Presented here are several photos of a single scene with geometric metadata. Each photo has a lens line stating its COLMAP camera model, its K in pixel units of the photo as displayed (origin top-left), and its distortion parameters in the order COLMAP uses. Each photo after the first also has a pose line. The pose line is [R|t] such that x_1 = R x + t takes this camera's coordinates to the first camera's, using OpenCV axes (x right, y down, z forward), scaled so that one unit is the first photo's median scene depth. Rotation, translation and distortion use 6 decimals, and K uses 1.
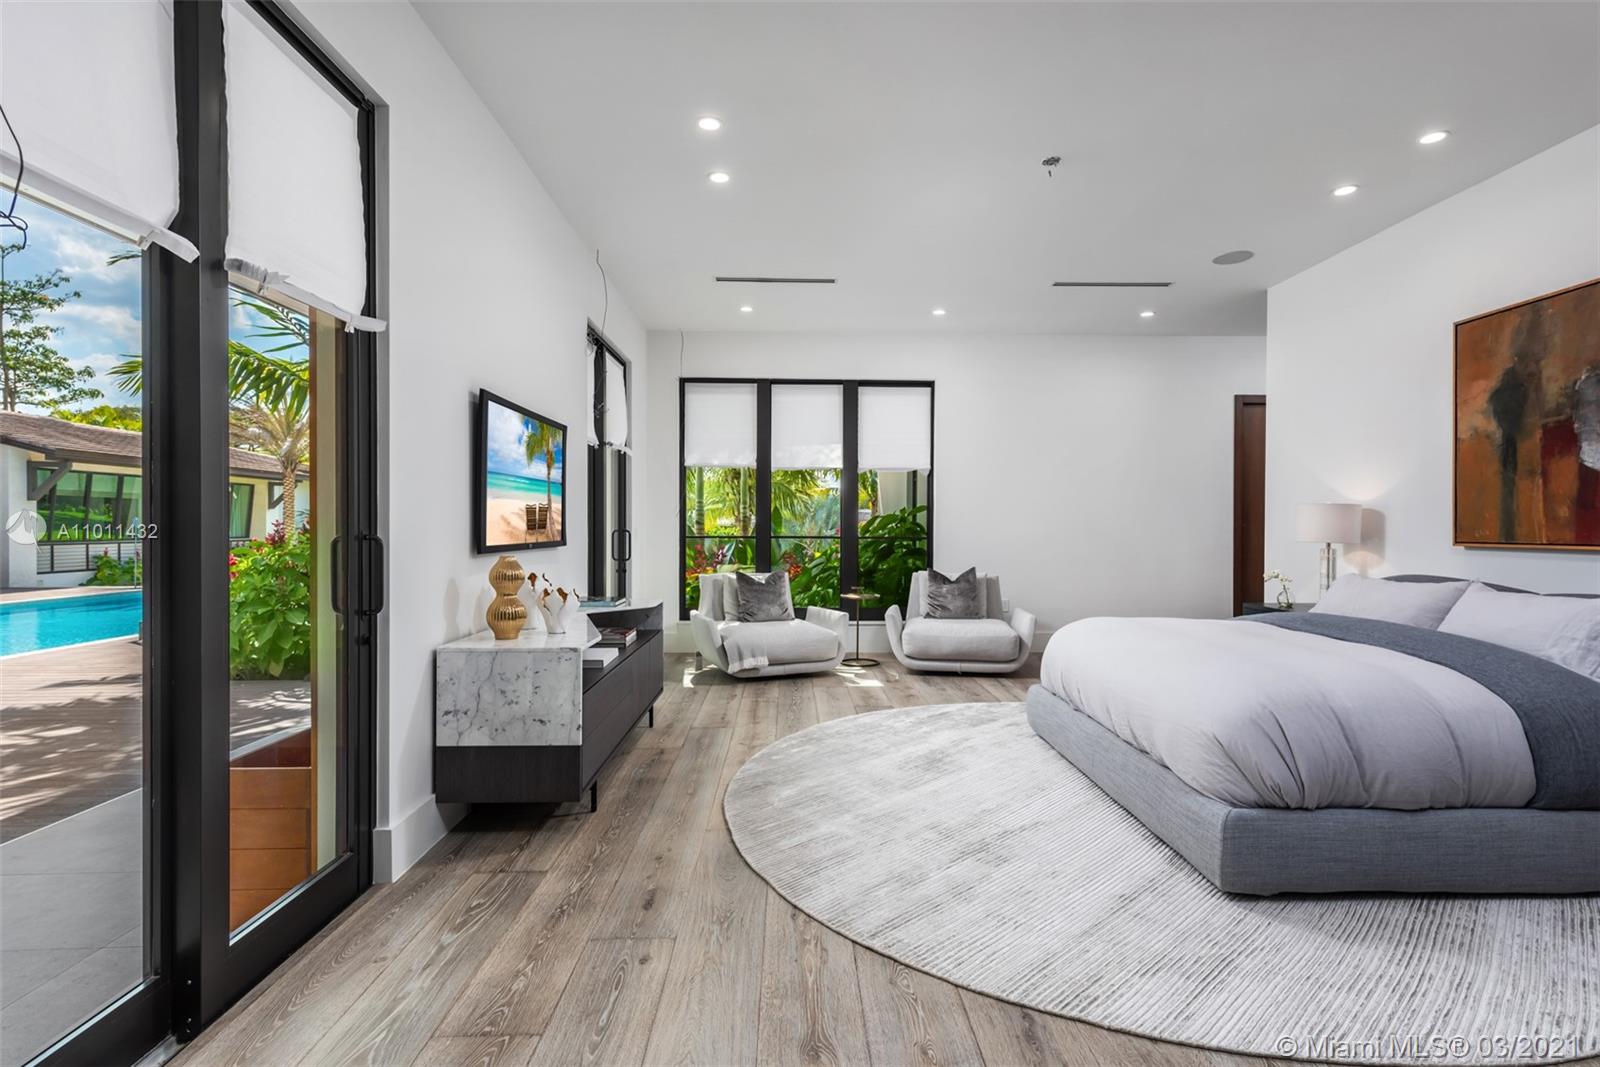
lens RADIAL K [[783.0, 0, 797.8], [0, 783.0, 529.7], [0, 0, 1]] dist [0.003441, -0.000869]
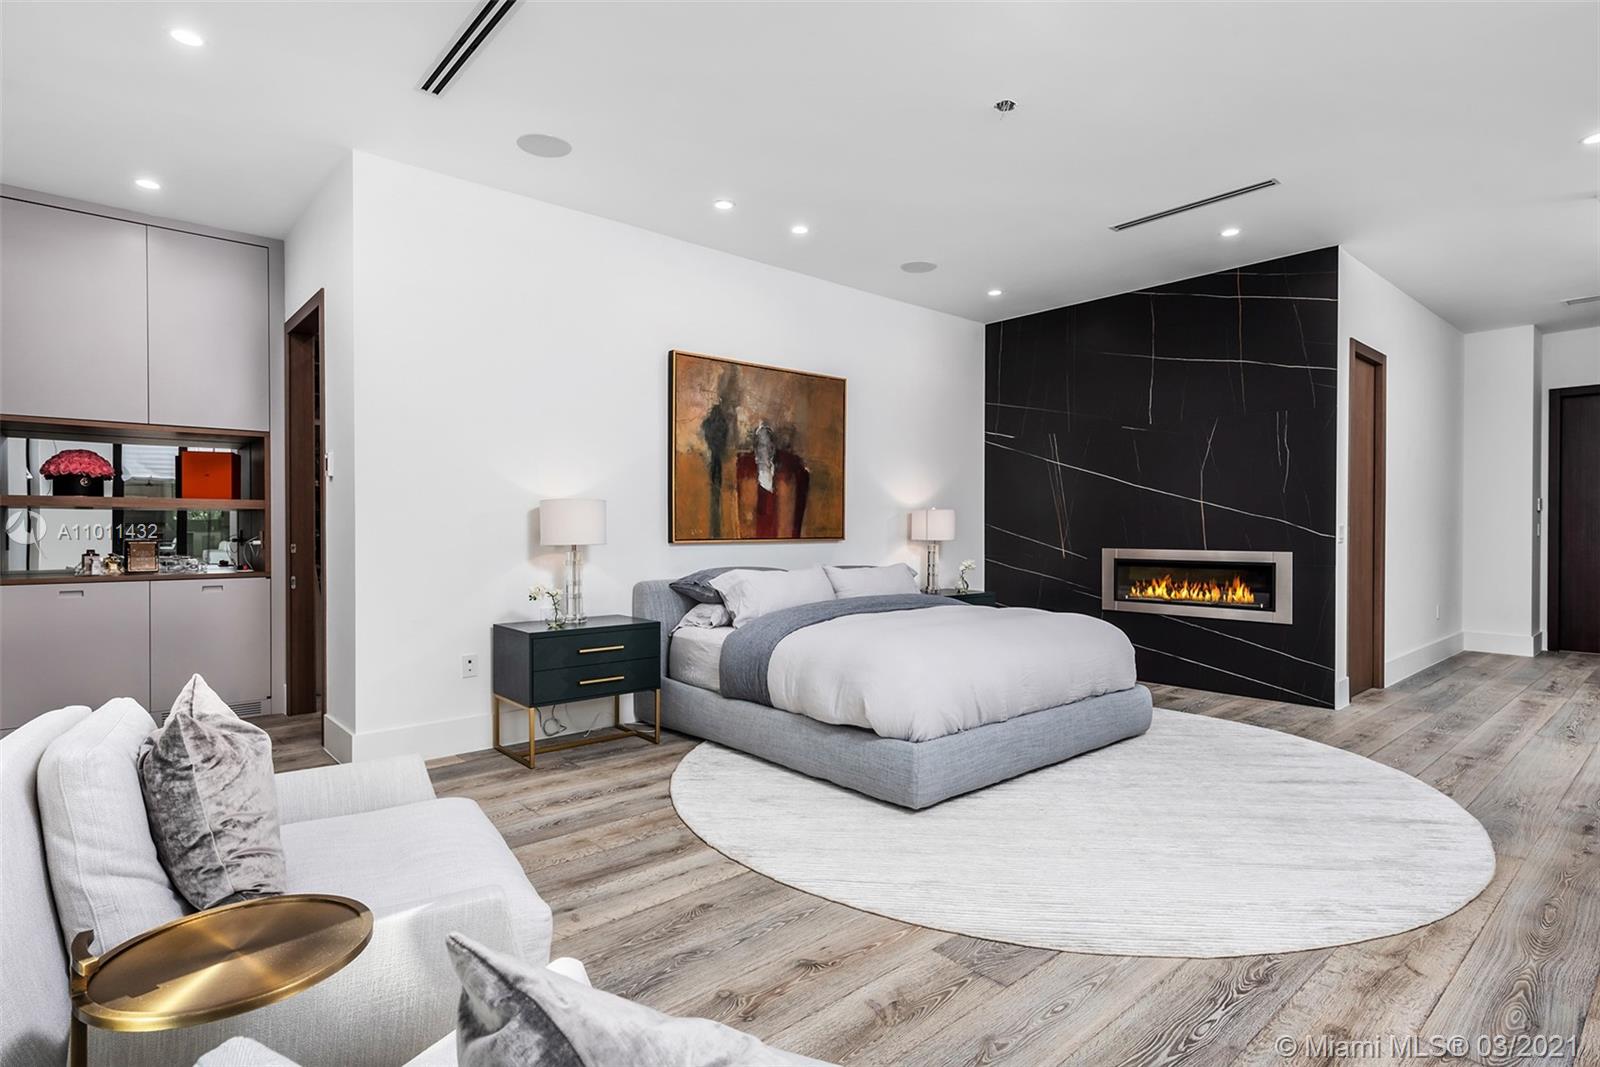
lens RADIAL K [[845.9, 0, 790.3], [0, 845.9, 535.9], [0, 0, 1]] dist [0.004059, 0.000137]
pose [[-0.667315, -0.013849, 0.744647, -0.230898], [-0.000209, 0.999831, 0.018407, -0.014847], [-0.744775, 0.012128, -0.667205, 1.902596]]
